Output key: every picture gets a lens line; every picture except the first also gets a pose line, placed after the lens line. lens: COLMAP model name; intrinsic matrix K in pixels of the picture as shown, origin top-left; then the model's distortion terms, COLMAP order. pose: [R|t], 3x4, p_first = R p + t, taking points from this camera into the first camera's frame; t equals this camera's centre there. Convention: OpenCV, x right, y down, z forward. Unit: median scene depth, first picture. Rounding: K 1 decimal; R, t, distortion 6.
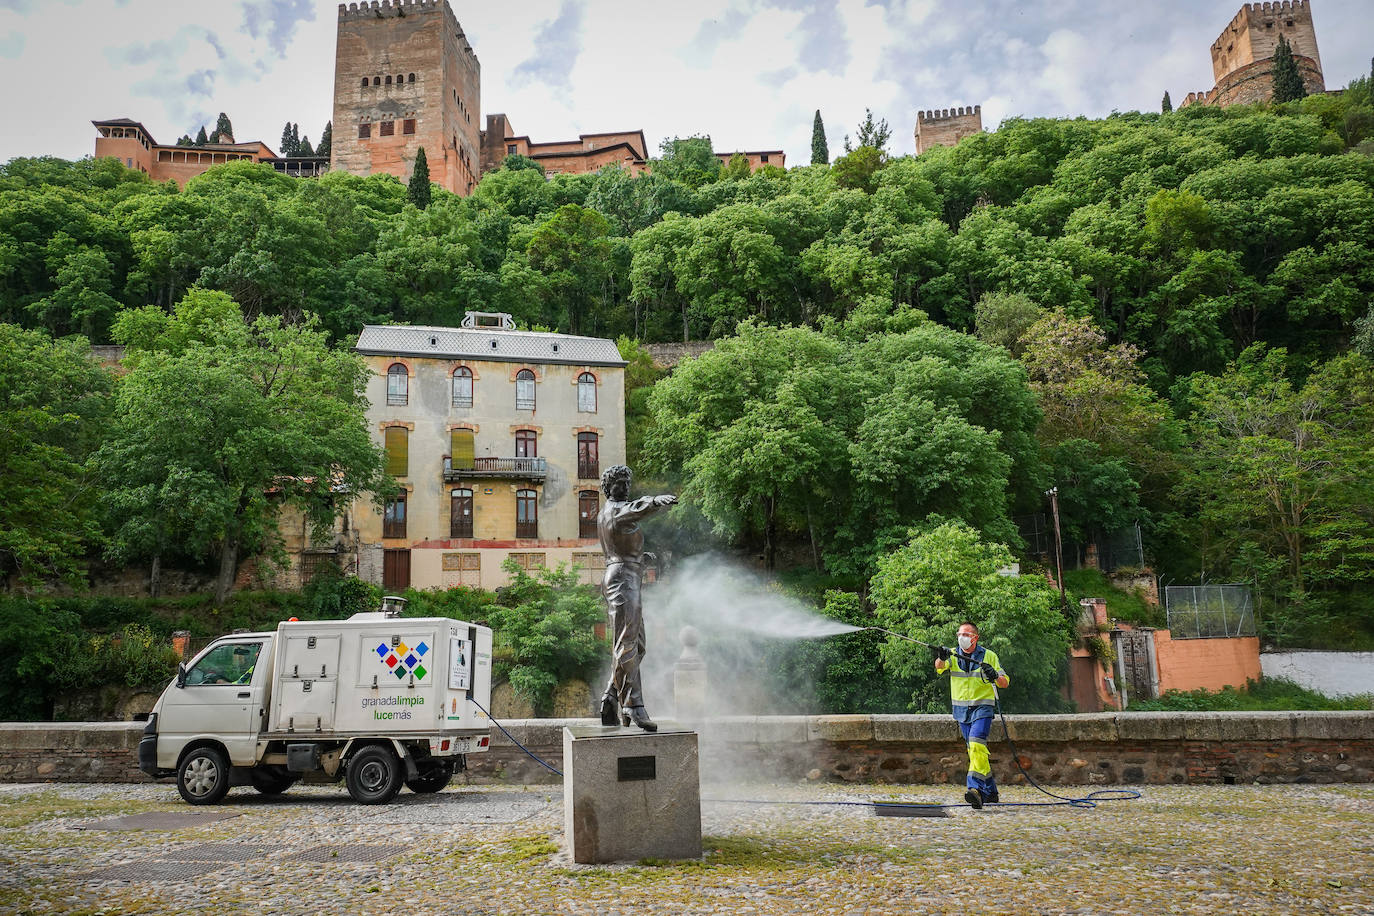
lens RADIAL K [[973.7, 0, 670.0], [0, 973.7, 457.5], [0, 0, 1]] dist [-0.008192, 0.005908]
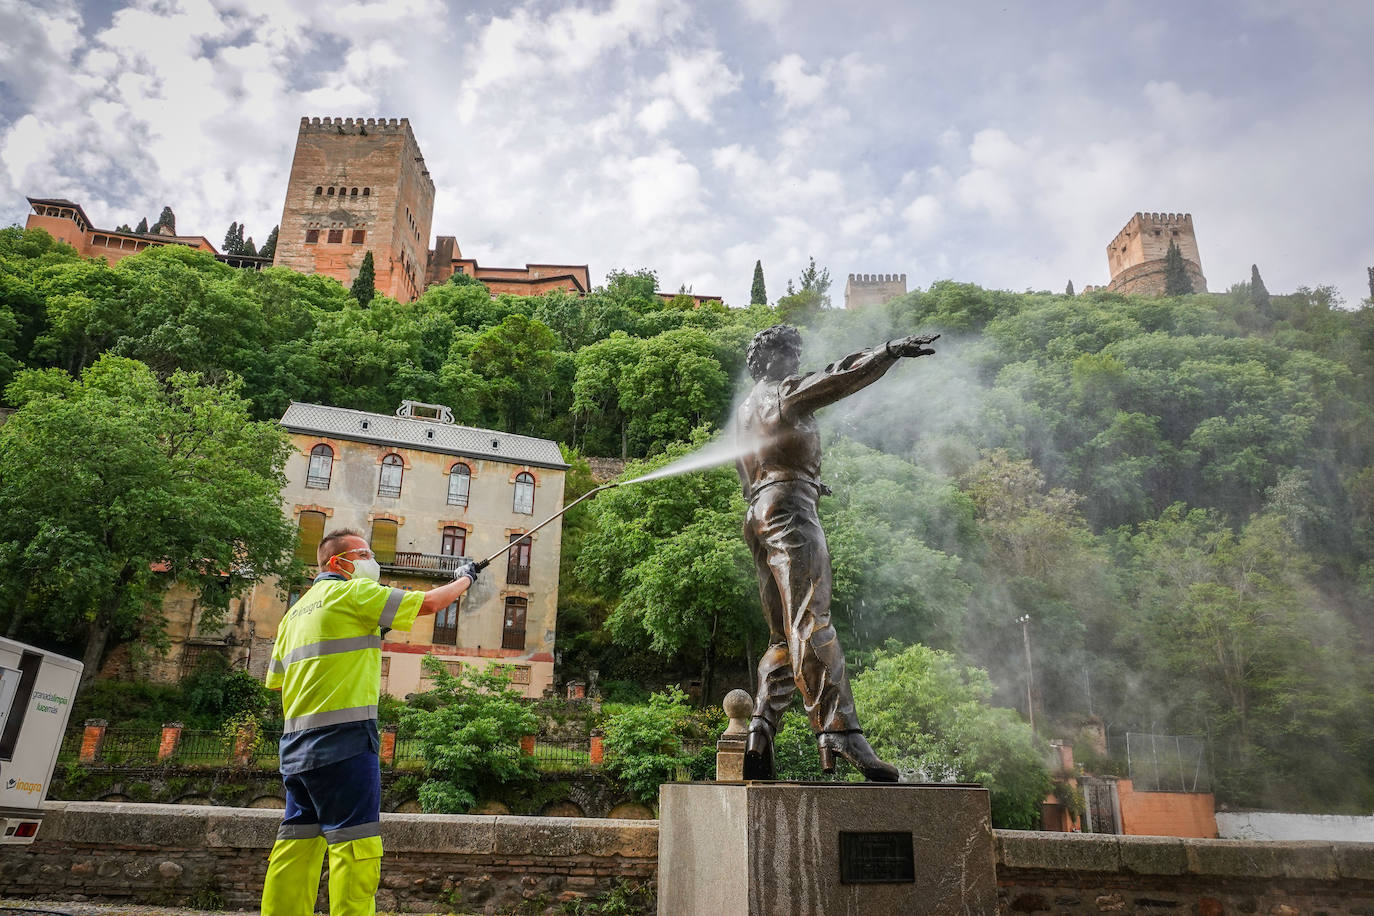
lens RADIAL K [[948.2, 0, 680.5], [0, 948.2, 450.1], [0, 0, 1]] dist [-0.002891, 0.002113]
pose [[0.992015, 0.083777, 0.094276, -0.024502], [-0.068224, 0.985150, -0.157558, 0.026827], [-0.106075, 0.149868, 0.982999, 0.069764]]
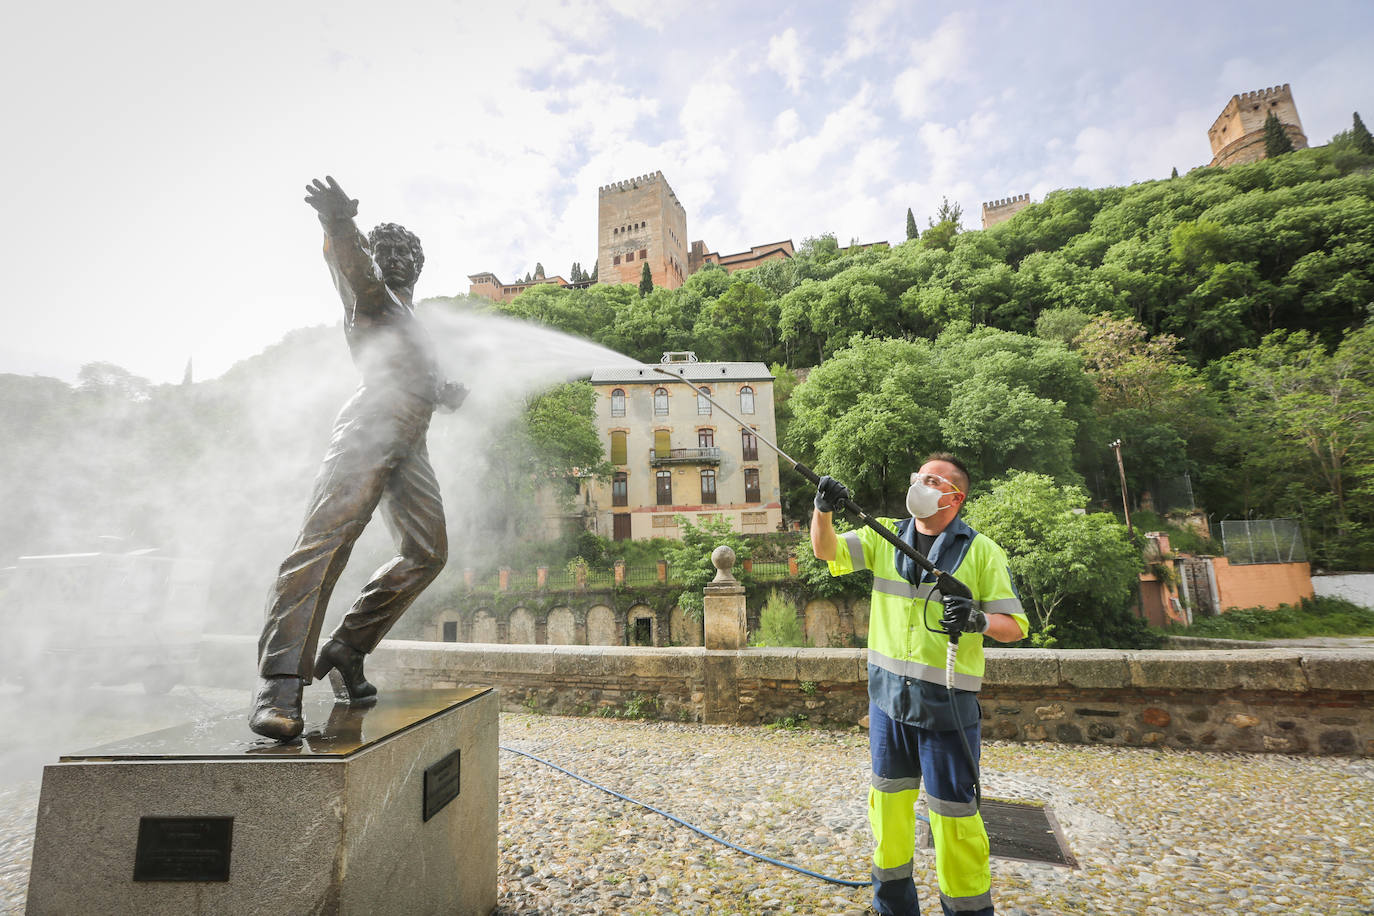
lens RADIAL K [[611.5, 0, 687.0], [0, 611.5, 458.0], [0, 0, 1]] dist [-0.060608, 0.018894]
pose [[0.972756, -0.049865, -0.226406, 0.028254], [0.048550, 0.998756, -0.011372, 0.023295], [0.226692, 0.000070, 0.973967, 0.107099]]
